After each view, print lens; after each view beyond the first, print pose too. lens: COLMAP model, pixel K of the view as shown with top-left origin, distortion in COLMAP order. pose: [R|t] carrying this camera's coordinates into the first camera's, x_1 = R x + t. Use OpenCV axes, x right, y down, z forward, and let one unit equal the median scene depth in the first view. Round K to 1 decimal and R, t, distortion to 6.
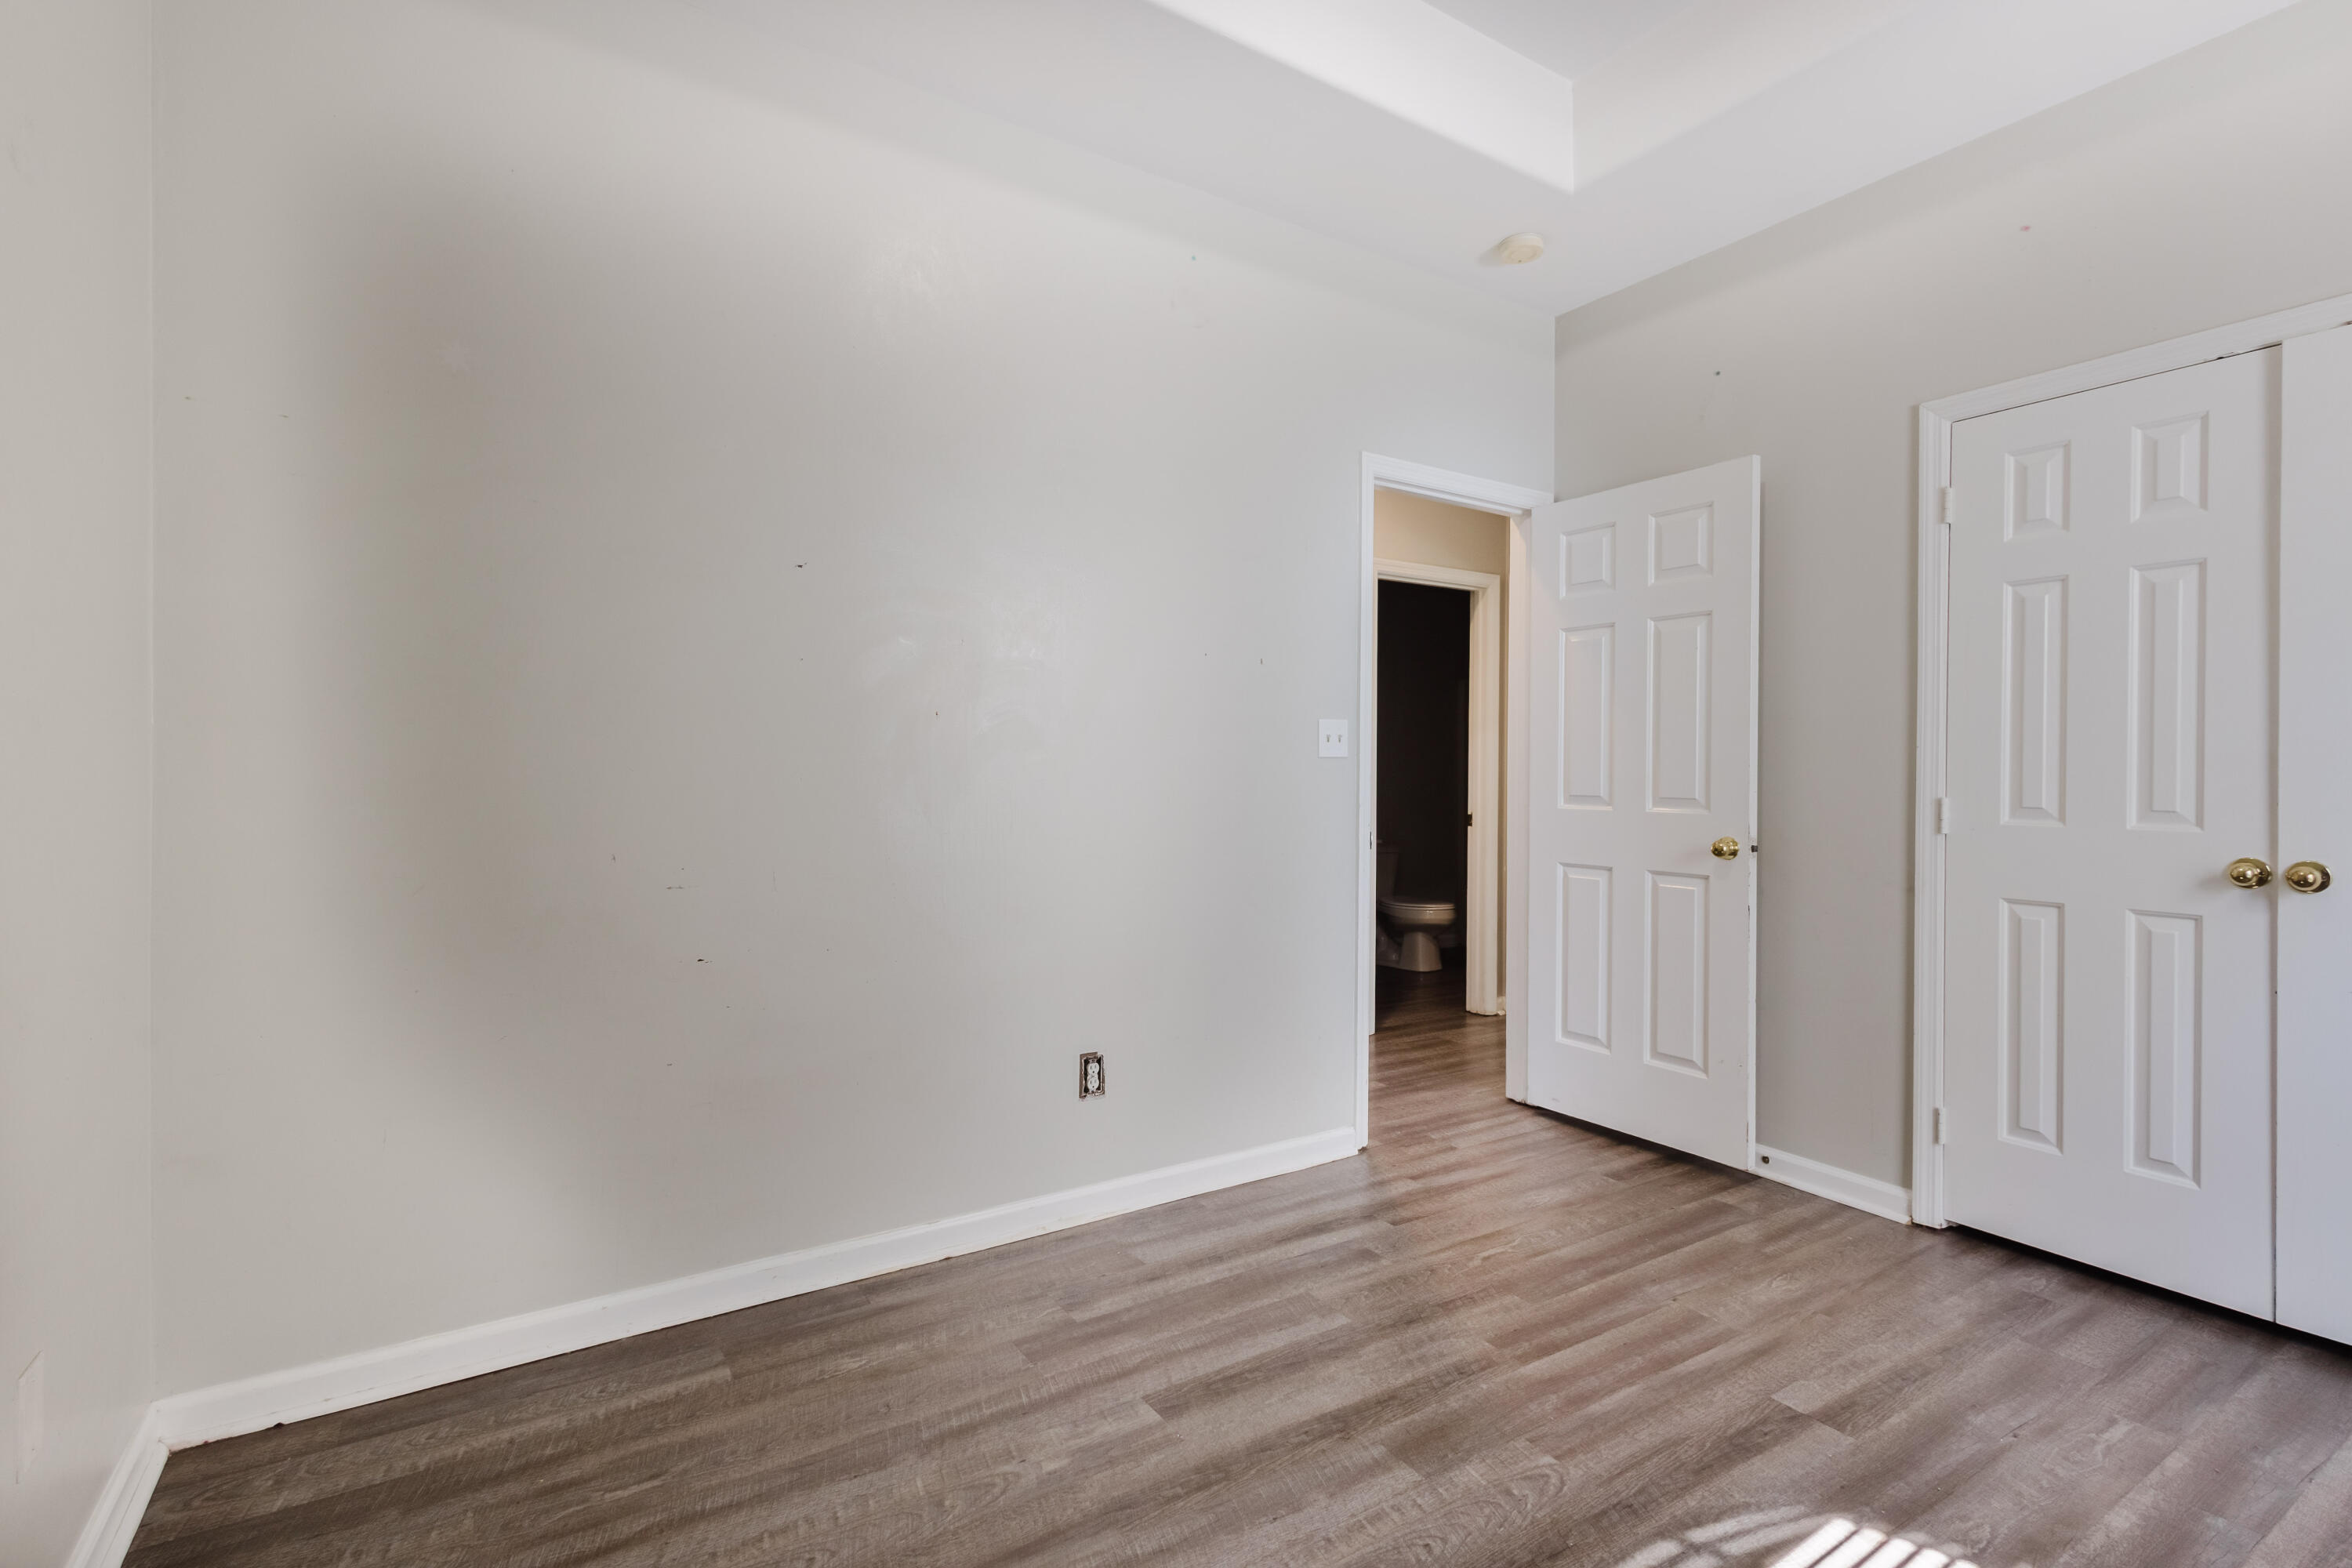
lens RADIAL K [[1077.7, 0, 1178.3], [0, 1077.7, 778.9], [0, 0, 1]] dist [0.010750, -0.002757]
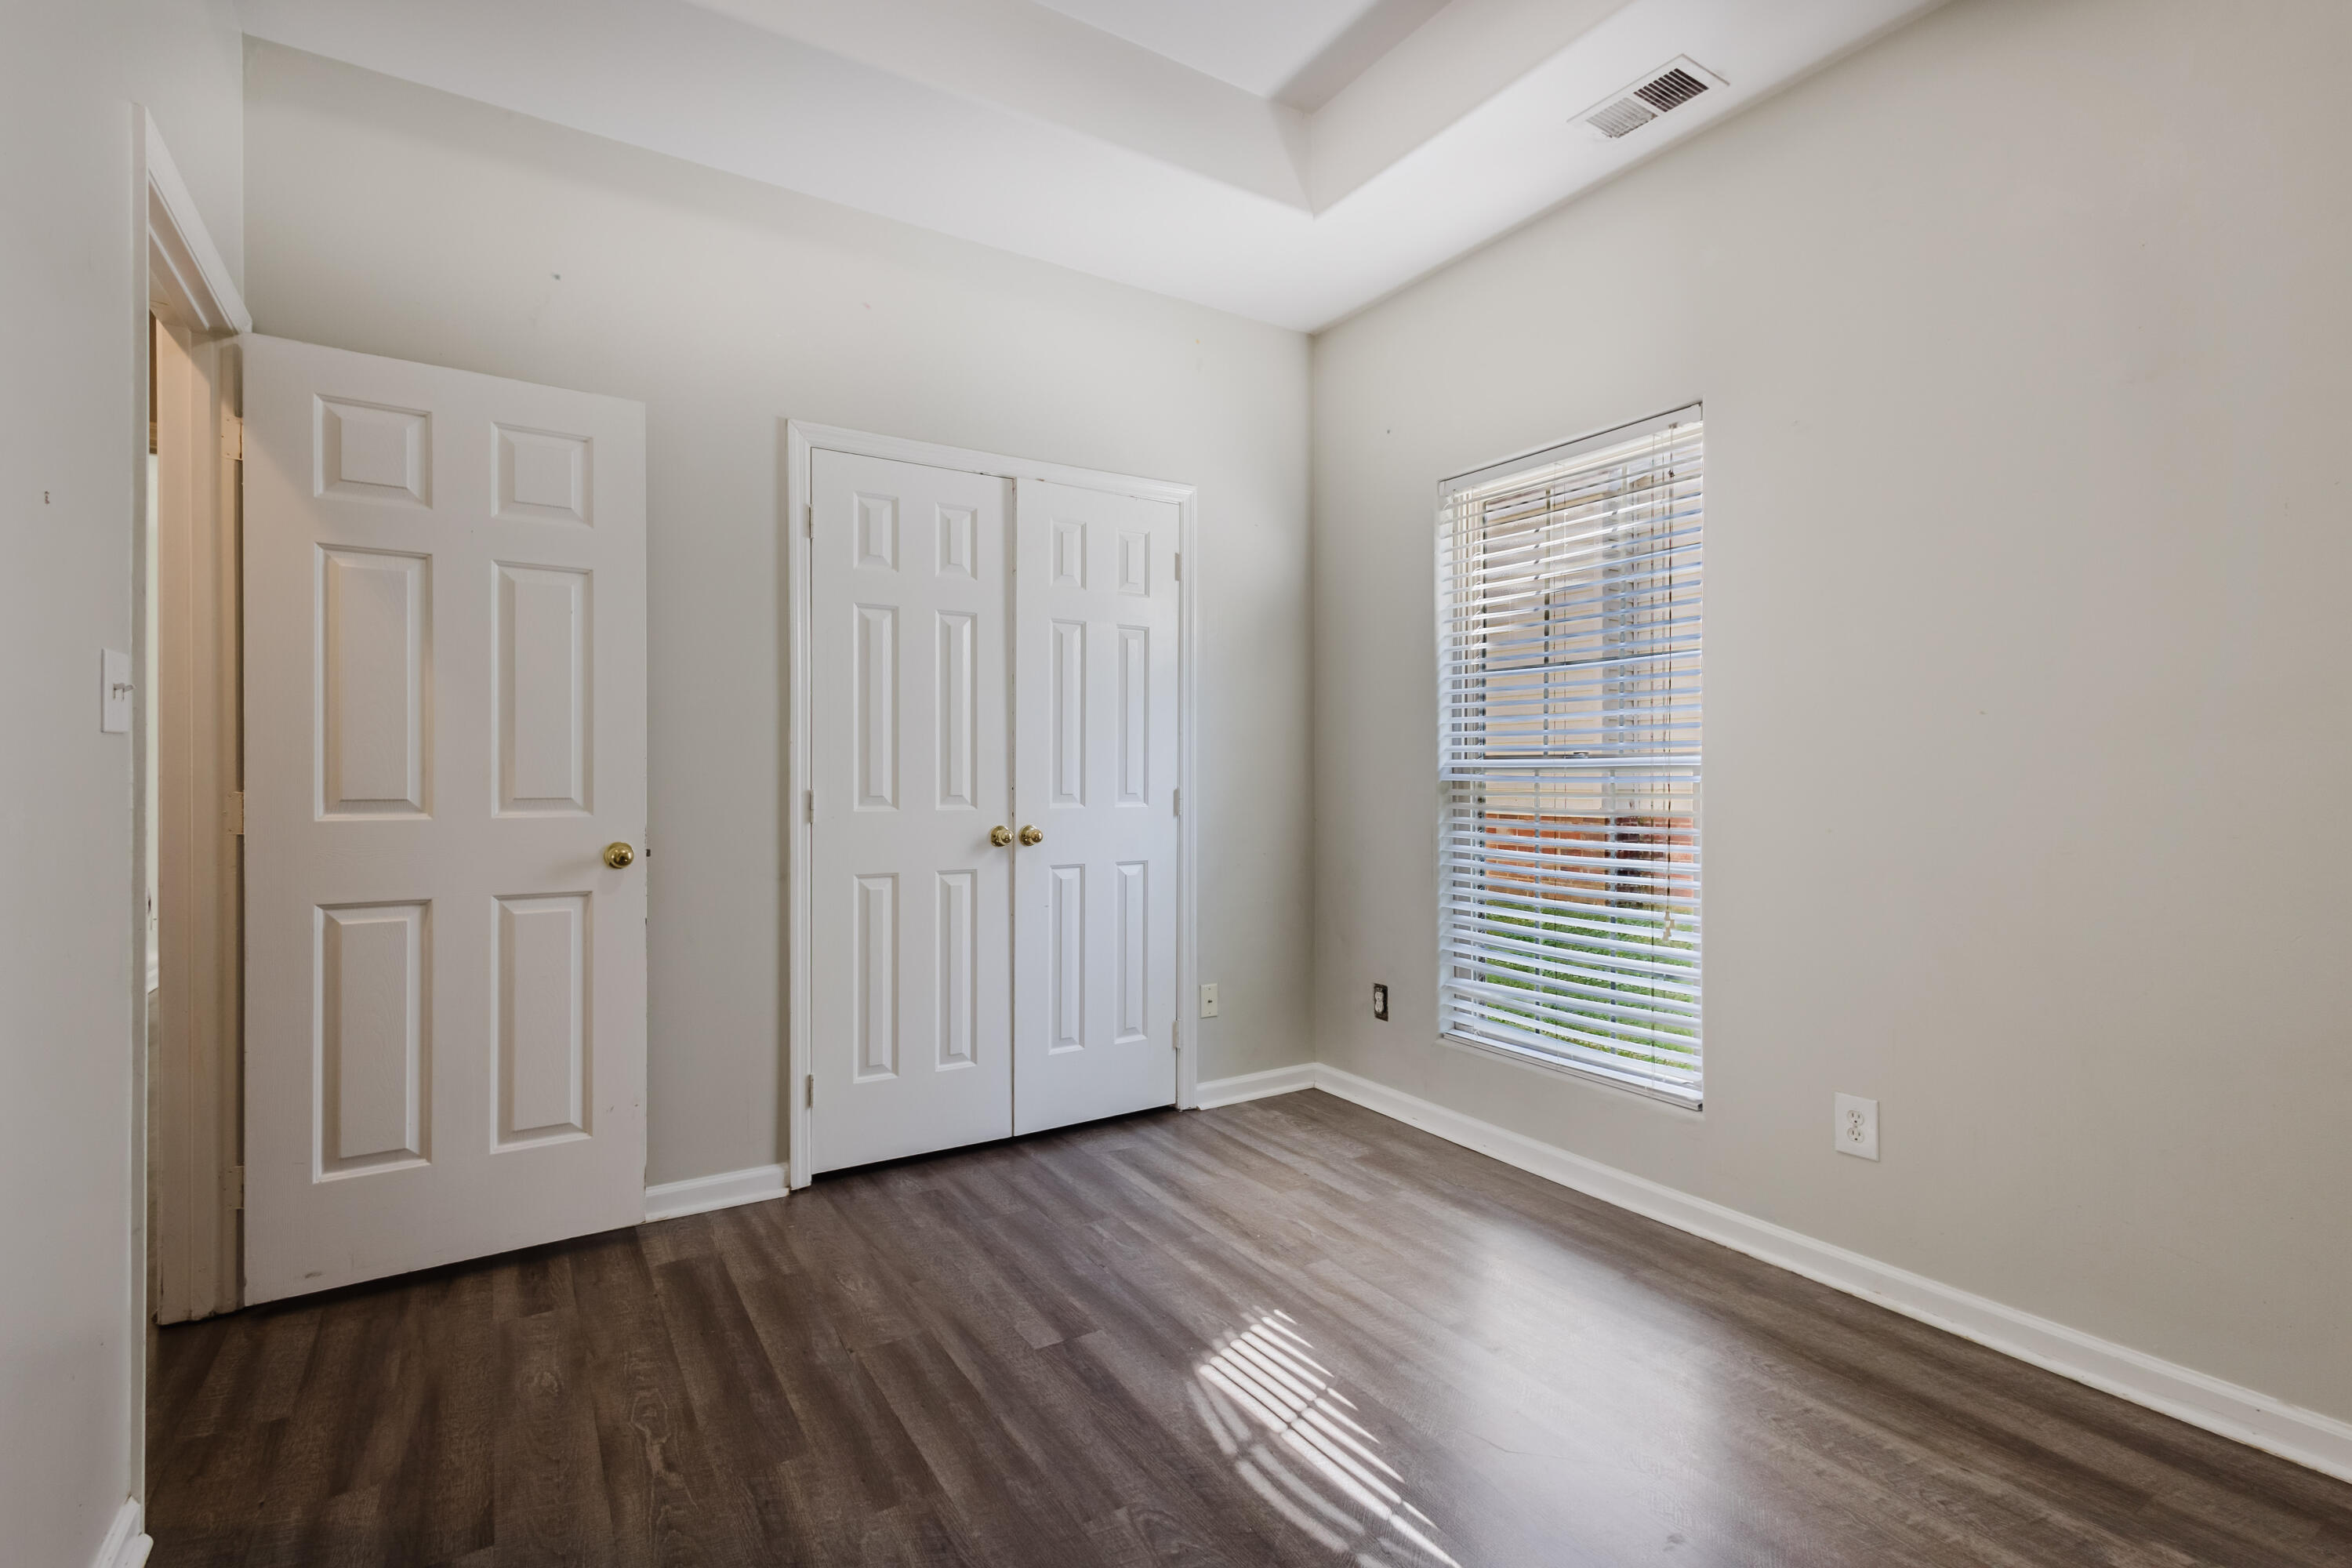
lens RADIAL K [[1077.7, 0, 1171.8], [0, 1077.7, 778.1], [0, 0, 1]] dist [0.010750, -0.002757]
pose [[0.001471, -0.008768, 0.999960, -0.464768], [0.003445, 0.999956, 0.008763, -0.003112], [-0.999993, 0.003432, 0.001501, 0.774109]]
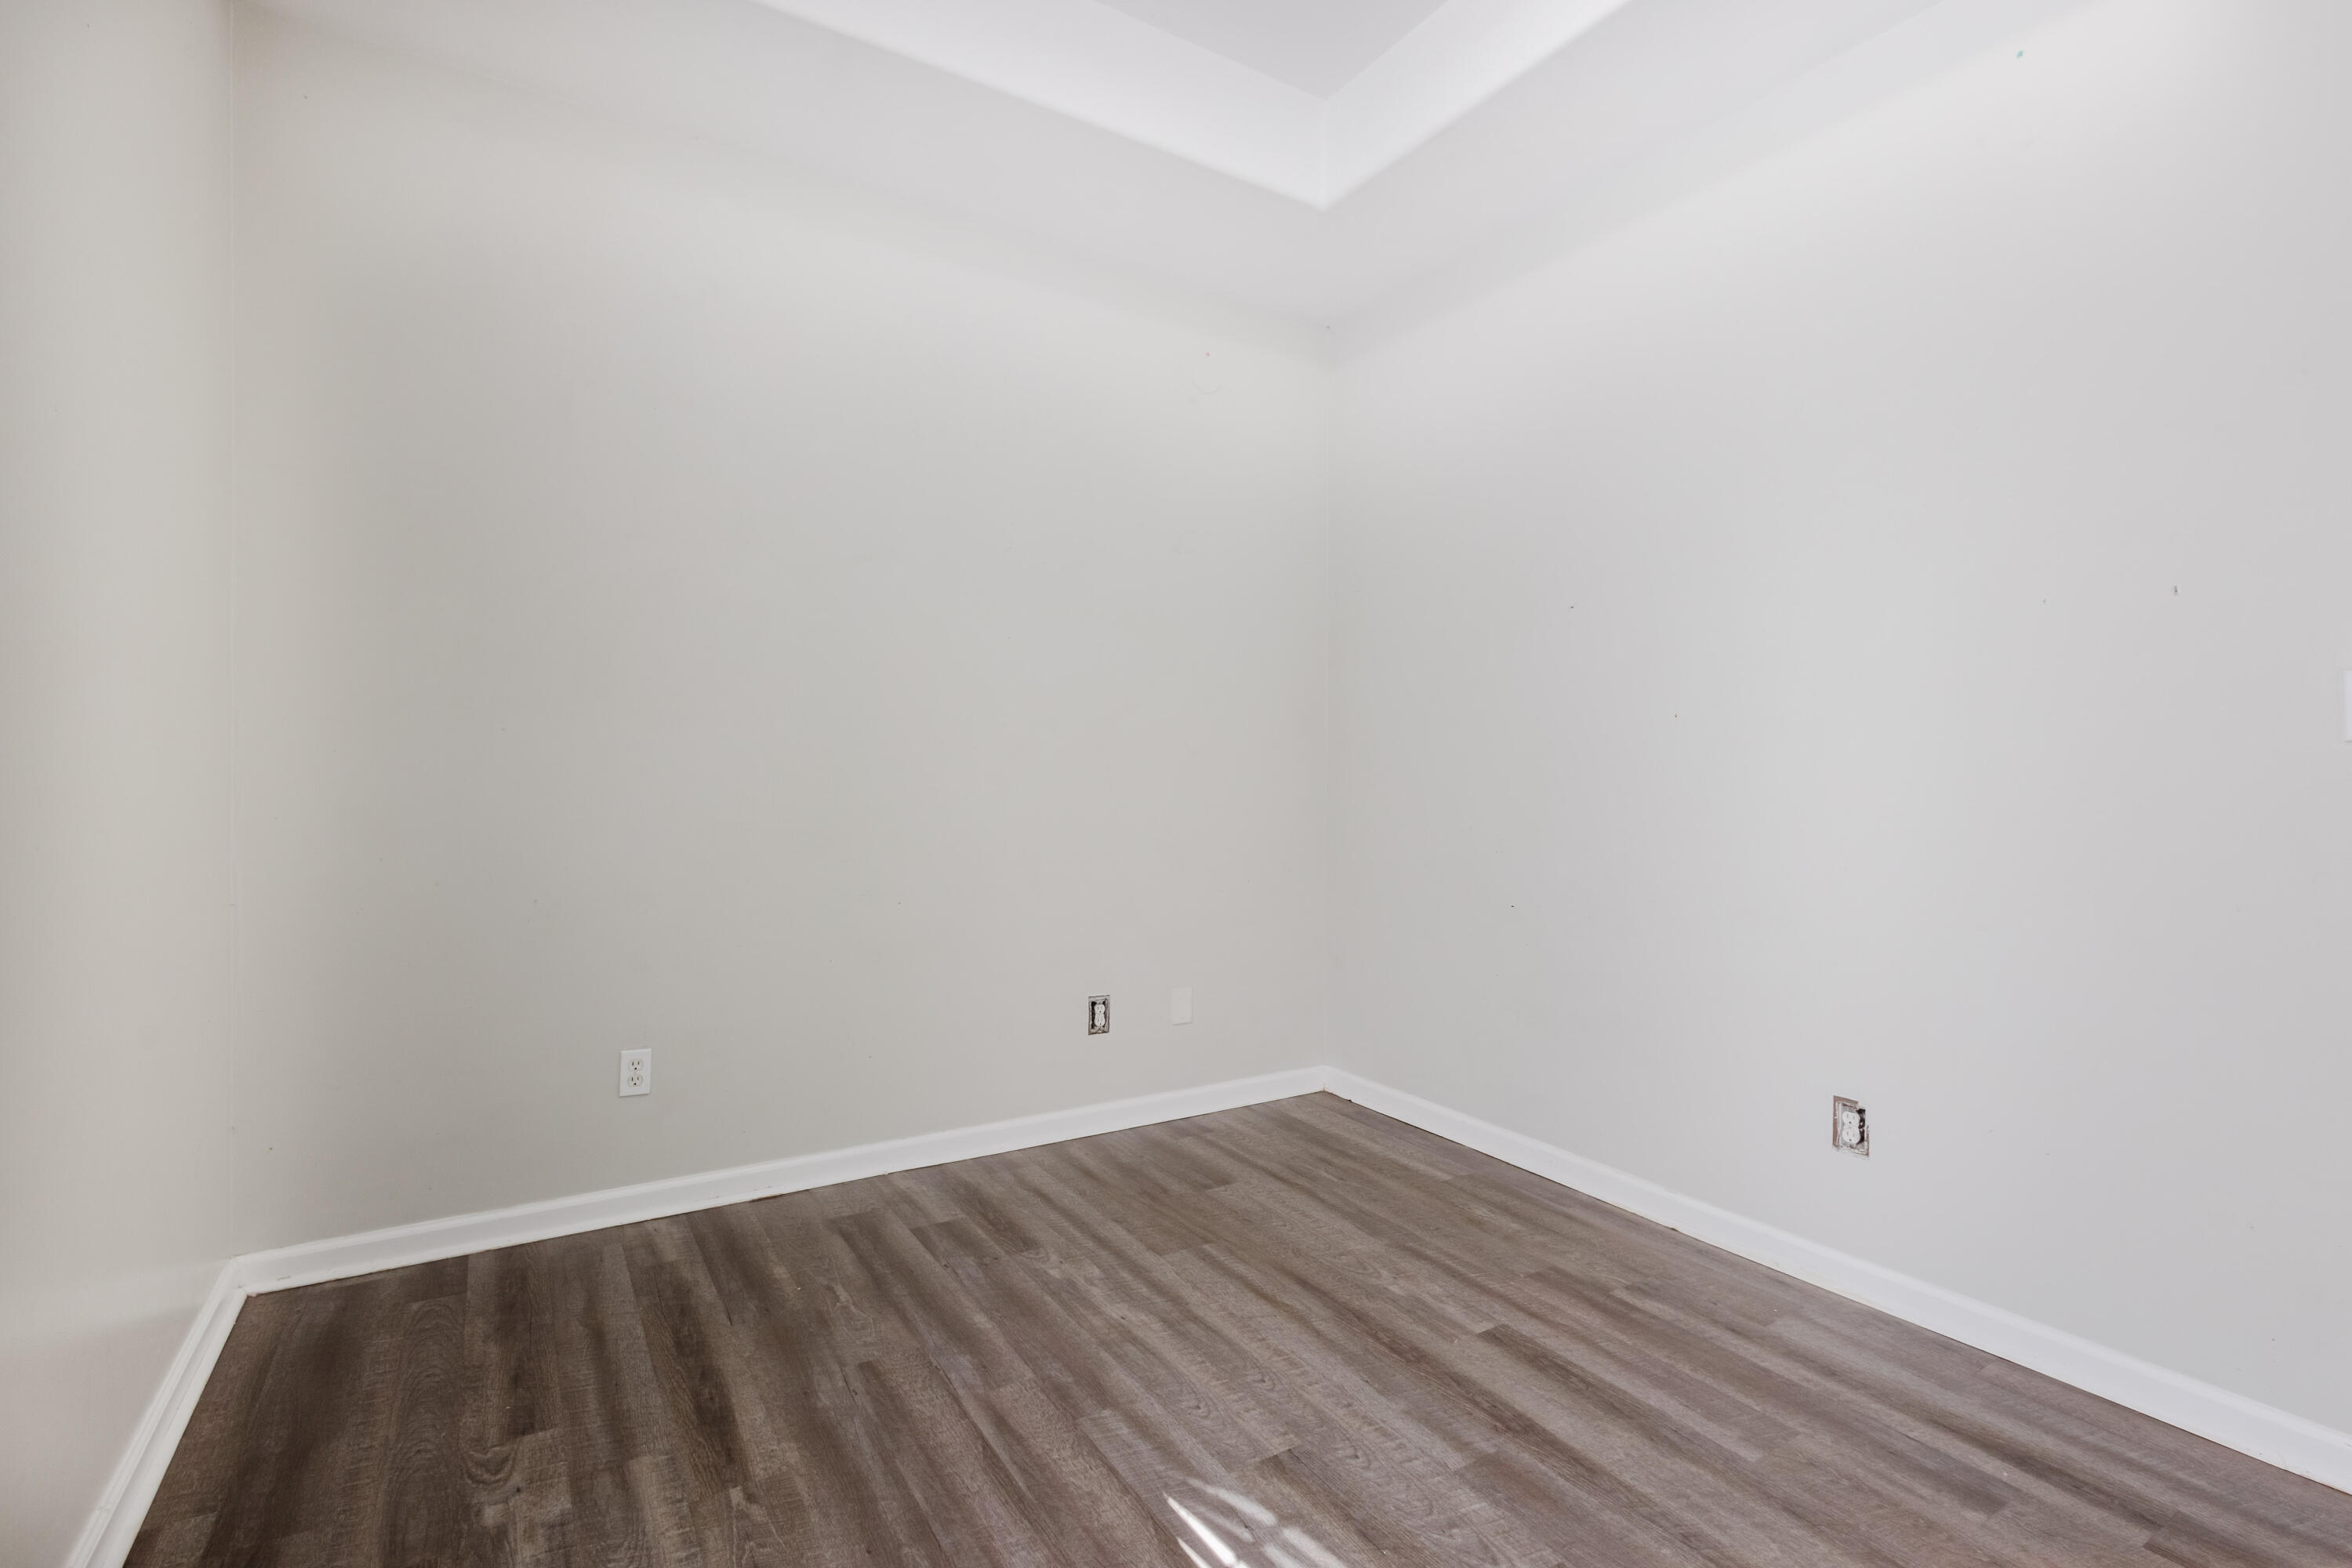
lens RADIAL K [[1077.7, 0, 1171.8], [0, 1077.7, 786.6], [0, 0, 1]] dist [0.010750, -0.002757]
pose [[-0.013403, 0.009722, -0.999863, 0.966371], [-0.011826, 0.999881, 0.009880, 0.006387], [0.999840, 0.011957, -0.013286, 0.589369]]
